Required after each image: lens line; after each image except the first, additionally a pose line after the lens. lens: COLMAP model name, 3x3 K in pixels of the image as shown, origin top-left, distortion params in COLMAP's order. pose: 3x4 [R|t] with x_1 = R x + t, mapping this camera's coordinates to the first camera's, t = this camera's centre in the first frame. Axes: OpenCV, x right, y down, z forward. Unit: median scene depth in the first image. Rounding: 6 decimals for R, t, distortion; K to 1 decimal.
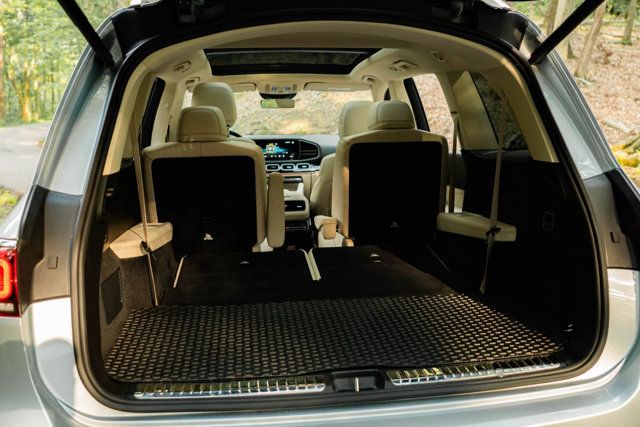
lens RADIAL K [[652.3, 0, 320.0], [0, 652.3, 216.6], [0, 0, 1]] dist [0.004303, -0.012764]
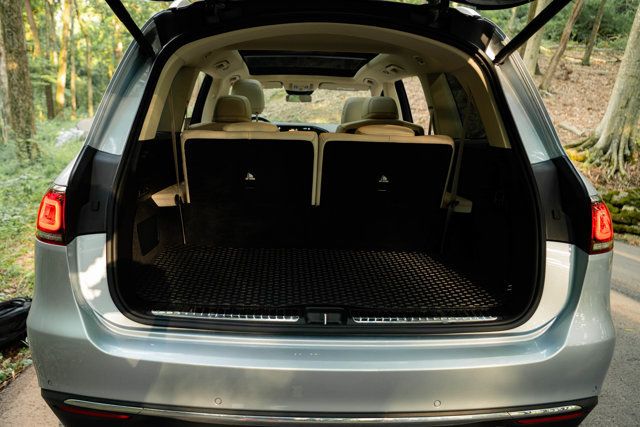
lens RADIAL K [[423.2, 0, 316.4], [0, 423.2, 213.1], [0, 0, 1]] dist [0.000030, 0.002414]
pose [[0.991610, 0.063822, -0.112413, 0.093937], [-0.058167, 0.996905, 0.052890, 0.011806], [0.115441, -0.045908, 0.992253, 0.166151]]
